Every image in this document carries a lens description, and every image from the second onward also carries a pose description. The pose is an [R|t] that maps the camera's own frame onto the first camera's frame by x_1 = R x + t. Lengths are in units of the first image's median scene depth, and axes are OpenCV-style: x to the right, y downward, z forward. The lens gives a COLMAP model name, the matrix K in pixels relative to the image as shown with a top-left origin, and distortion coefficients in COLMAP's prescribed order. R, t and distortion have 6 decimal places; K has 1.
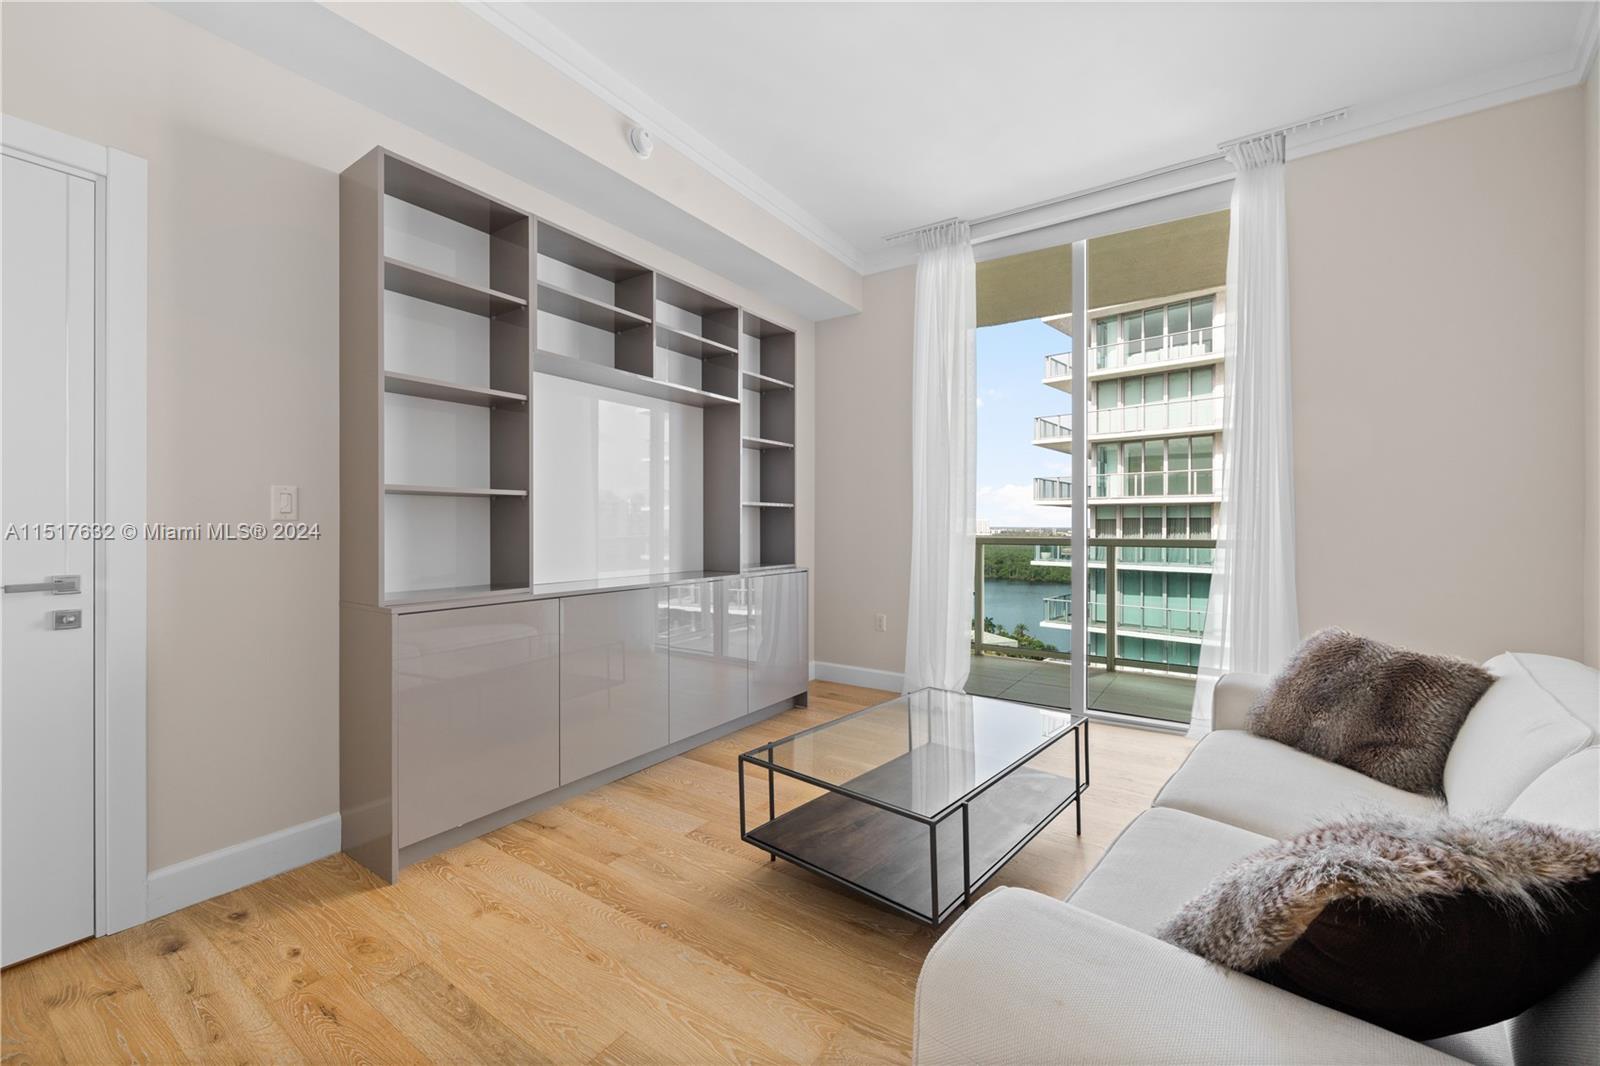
lens RADIAL K [[638.5, 0, 796.1], [0, 638.5, 531.9], [0, 0, 1]] dist [-0.002192, -0.000054]
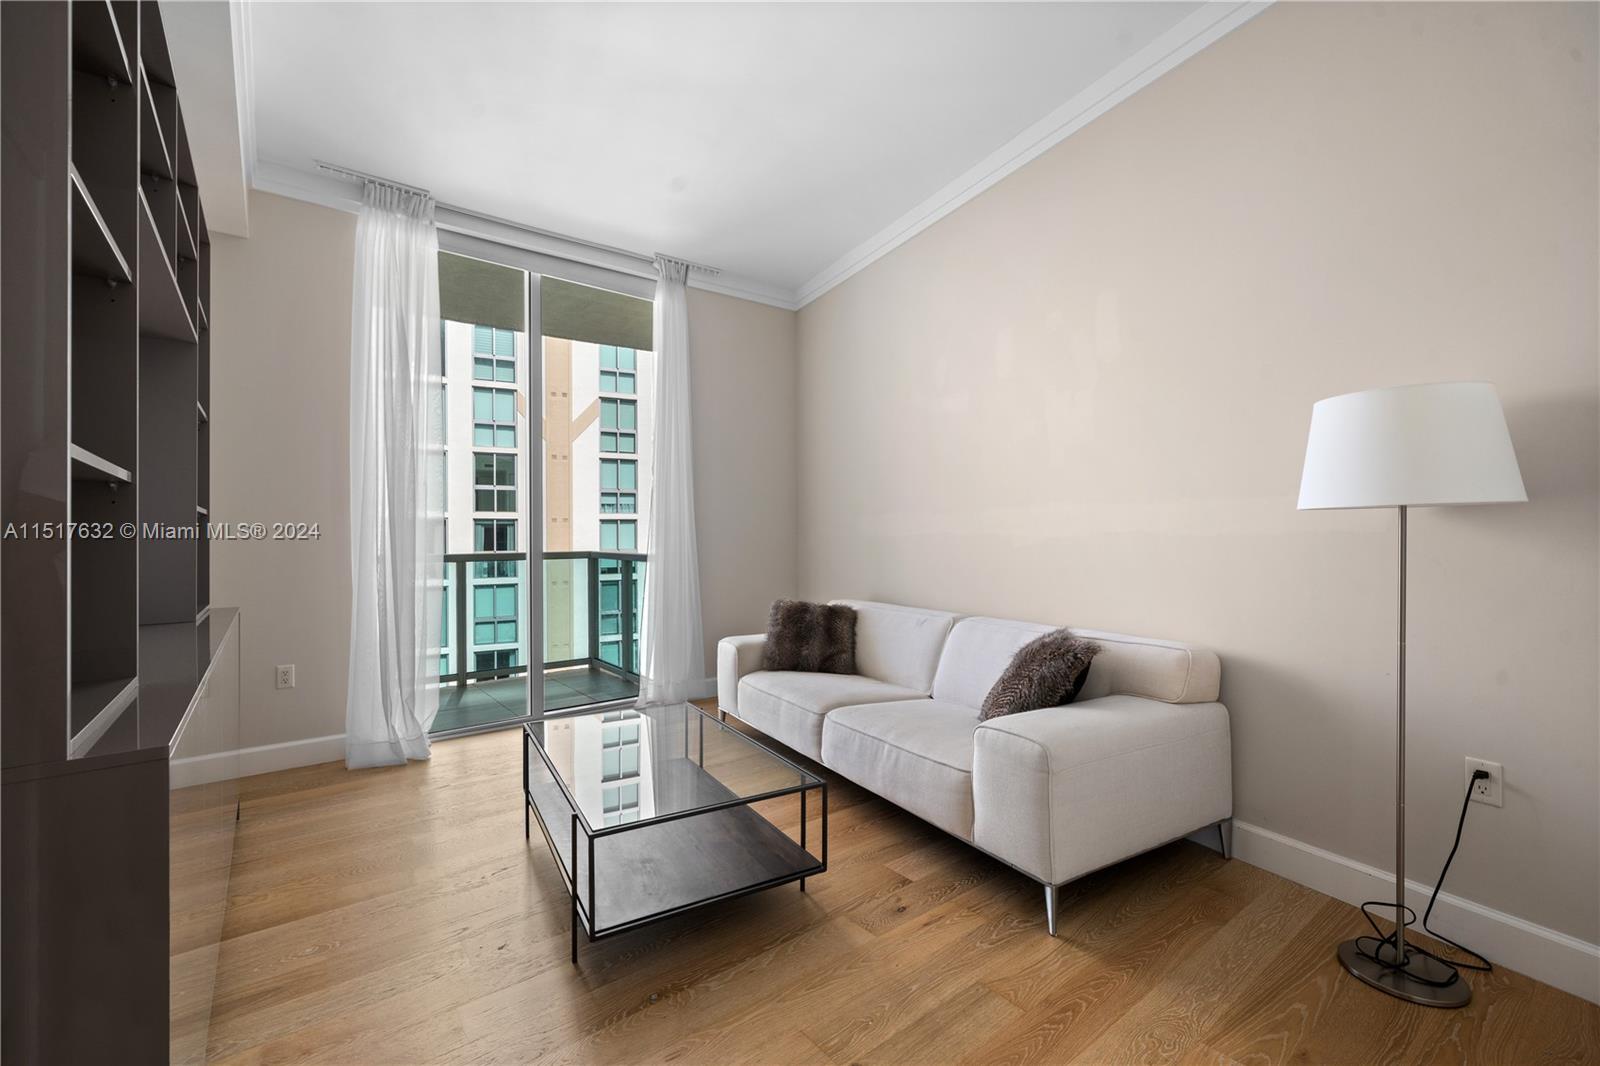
lens RADIAL K [[675.0, 0, 797.4], [0, 675.0, 535.4], [0, 0, 1]] dist [-0.002321, -0.000152]
pose [[0.304985, -0.001210, 0.952356, -0.590242], [0.021094, 0.999762, -0.005485, -0.002654], [-0.952124, 0.021761, 0.304938, 0.297967]]
